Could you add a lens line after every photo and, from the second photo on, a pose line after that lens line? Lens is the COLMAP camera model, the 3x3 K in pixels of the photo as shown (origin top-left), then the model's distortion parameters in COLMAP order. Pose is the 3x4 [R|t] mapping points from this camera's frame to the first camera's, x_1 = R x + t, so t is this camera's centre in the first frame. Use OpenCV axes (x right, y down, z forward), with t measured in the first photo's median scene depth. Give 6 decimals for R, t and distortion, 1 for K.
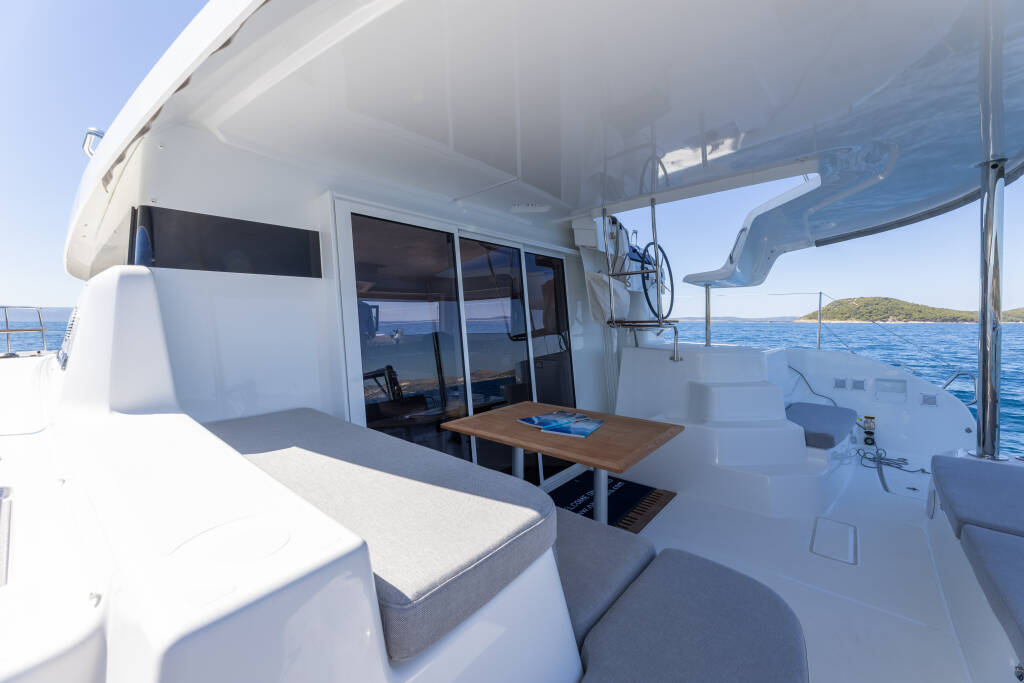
lens RADIAL K [[399.5, 0, 538.1], [0, 399.5, 332.9], [0, 0, 1]] dist [-0.001513, -0.000065]
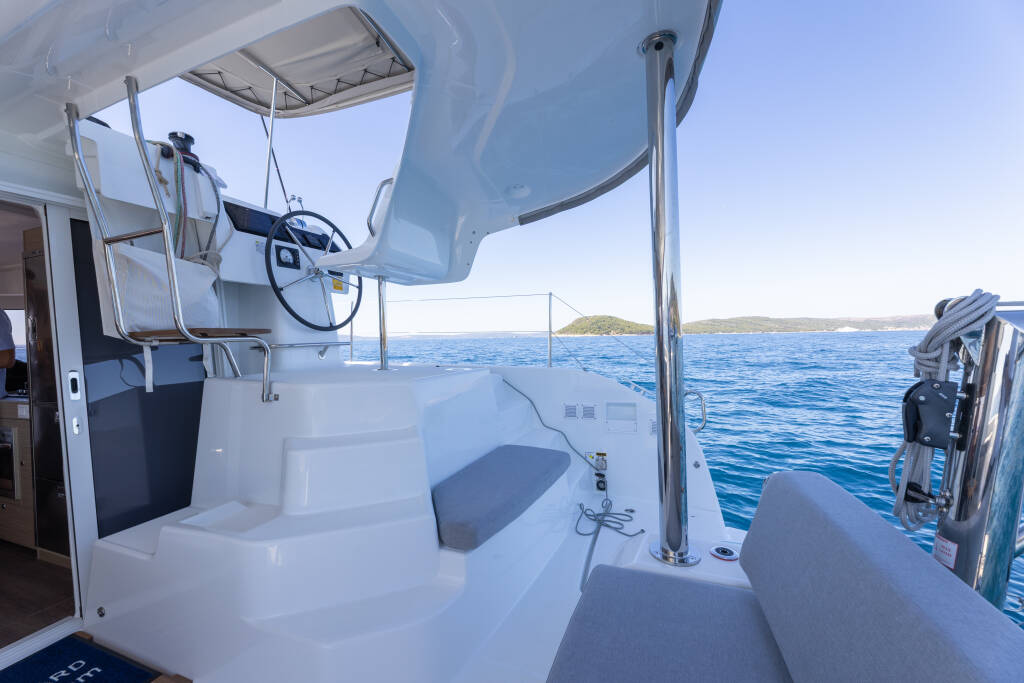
lens RADIAL K [[397.8, 0, 512.0], [0, 397.8, 341.5], [0, 0, 1]] dist [0.000193, 0.000068]
pose [[0.956642, -0.016886, 0.290777, 0.446506], [0.022343, 0.999631, -0.015455, 0.002302], [-0.290409, 0.021282, 0.956666, 0.310107]]
